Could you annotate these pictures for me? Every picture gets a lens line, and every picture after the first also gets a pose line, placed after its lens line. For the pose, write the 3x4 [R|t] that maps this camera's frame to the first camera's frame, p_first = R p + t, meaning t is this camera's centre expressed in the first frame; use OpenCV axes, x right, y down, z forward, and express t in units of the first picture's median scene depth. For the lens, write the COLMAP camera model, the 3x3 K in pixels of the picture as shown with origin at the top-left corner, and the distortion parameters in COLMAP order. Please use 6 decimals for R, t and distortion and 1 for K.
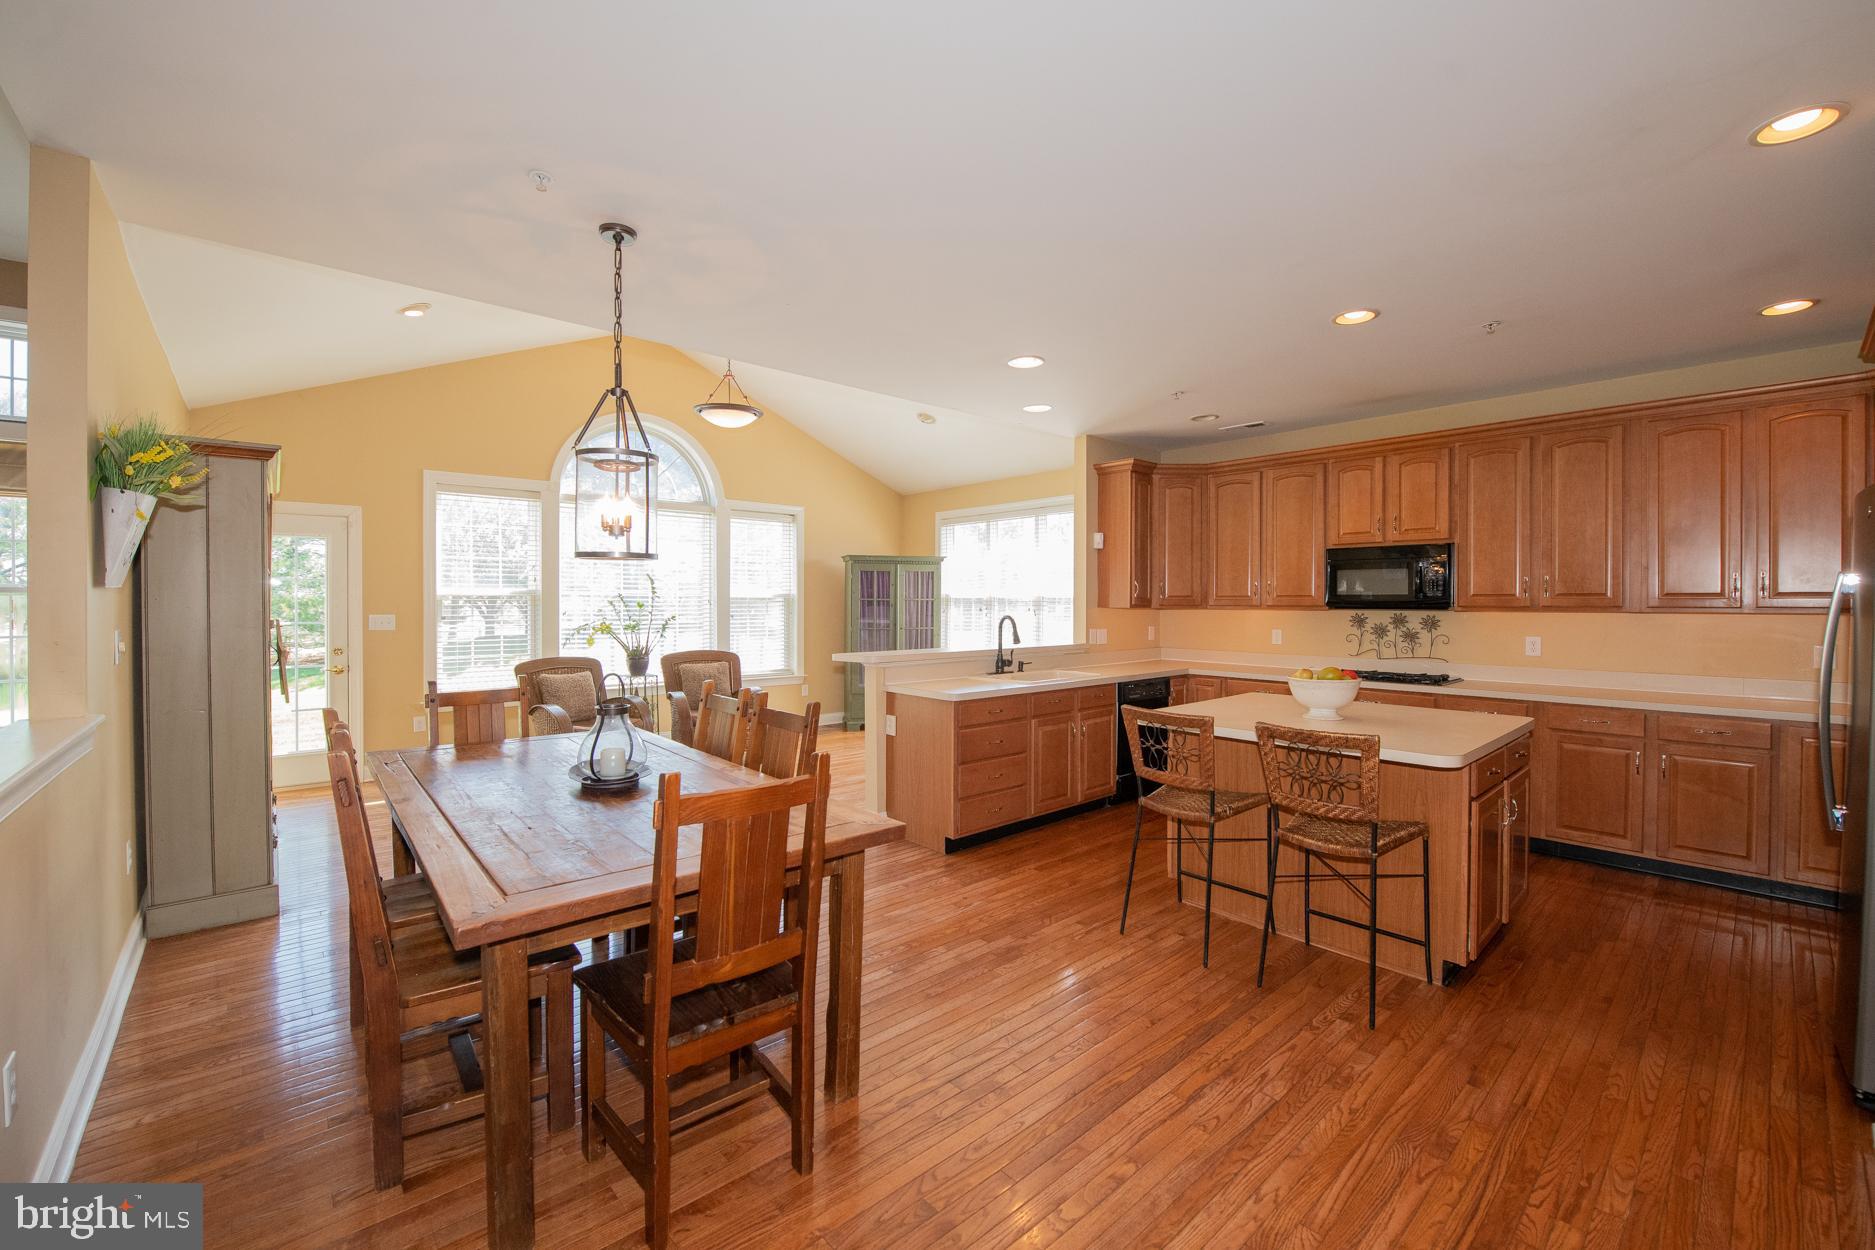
lens RADIAL K [[749.8, 0, 946.9], [0, 749.8, 619.4], [0, 0, 1]] dist [-0.020766, -0.002114]
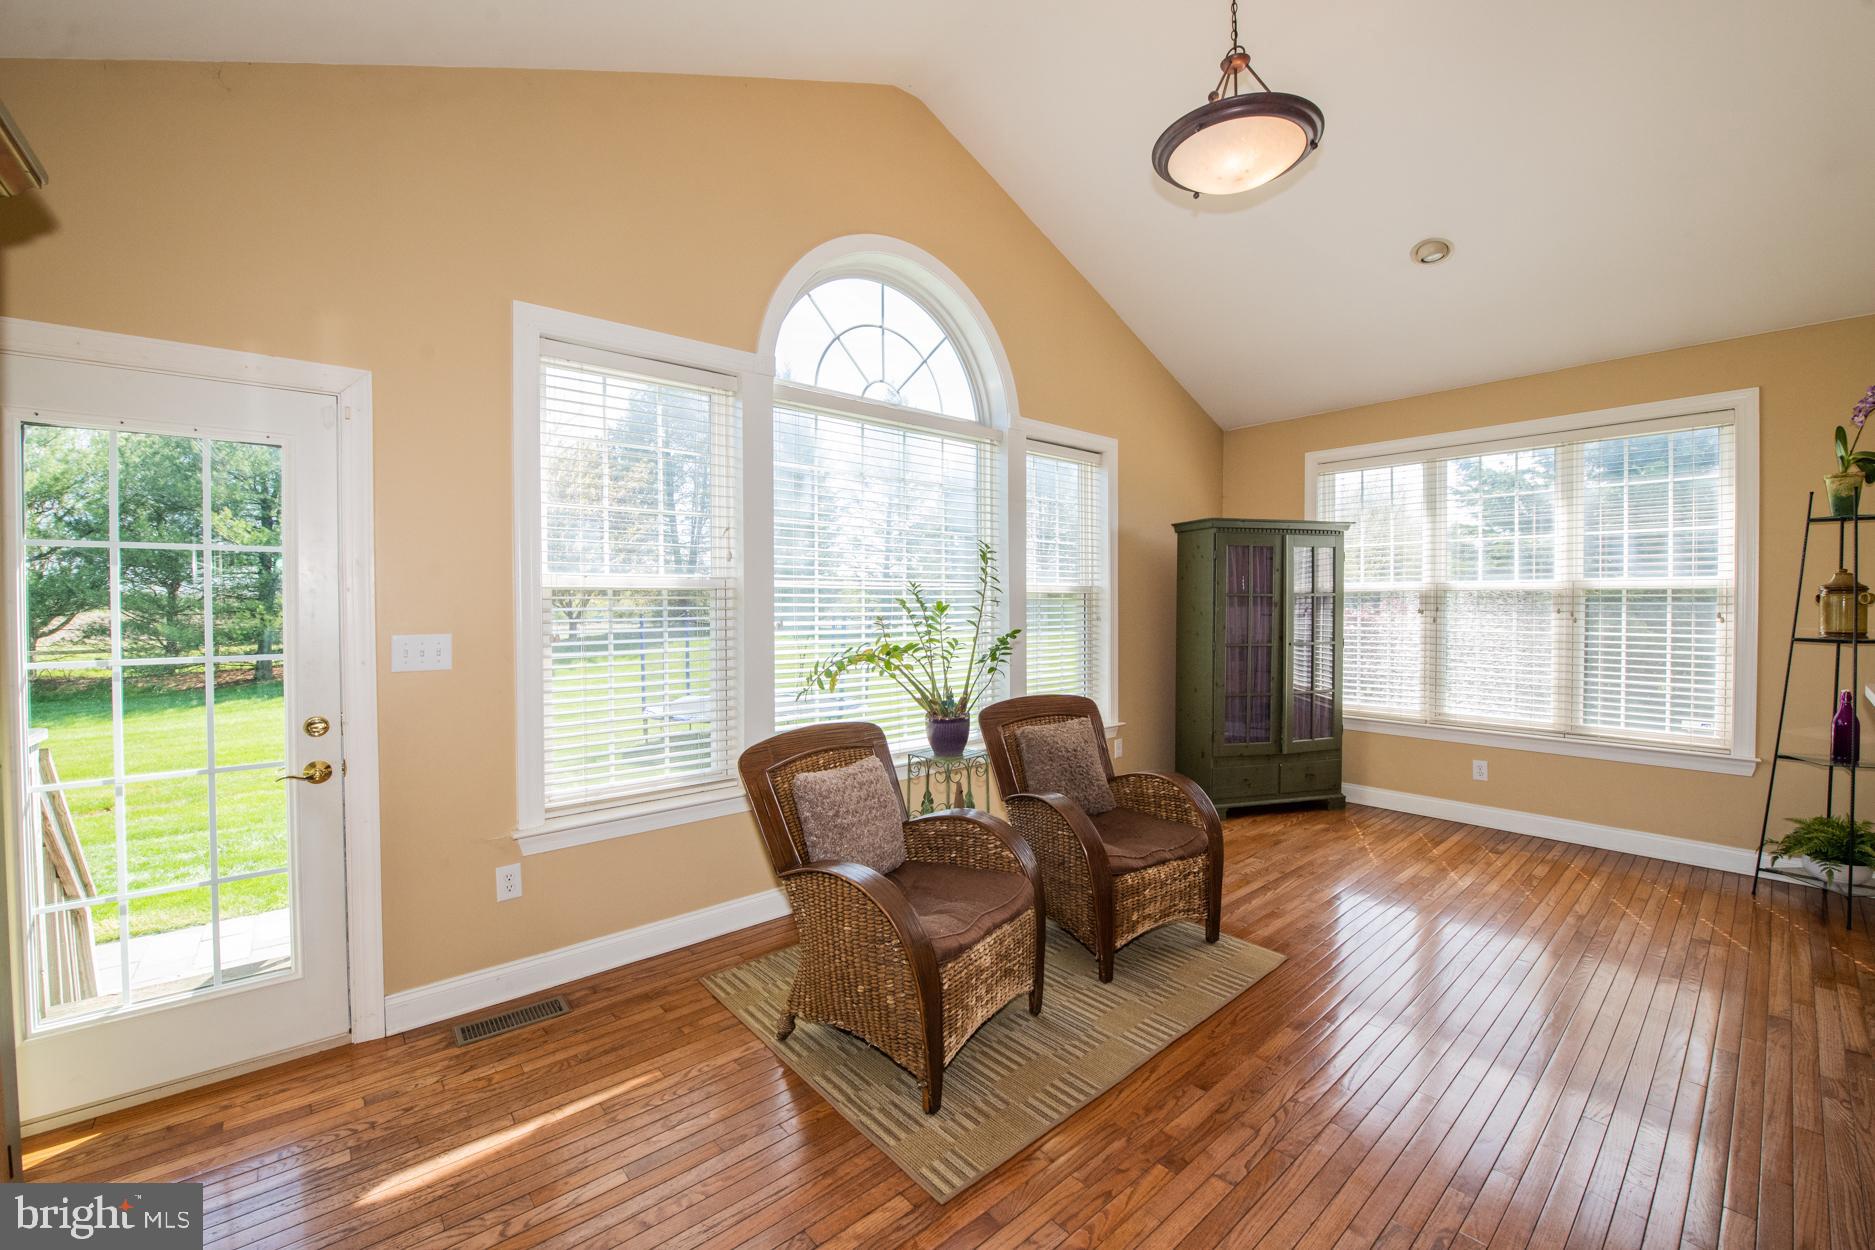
lens RADIAL K [[749.8, 0, 933.1], [0, 749.8, 623.0], [0, 0, 1]] dist [-0.020766, -0.002114]
pose [[0.999841, -0.008322, -0.015796, -0.528381], [0.008341, 0.999965, 0.001149, -0.012681], [0.015786, -0.001281, 0.999875, 0.663906]]
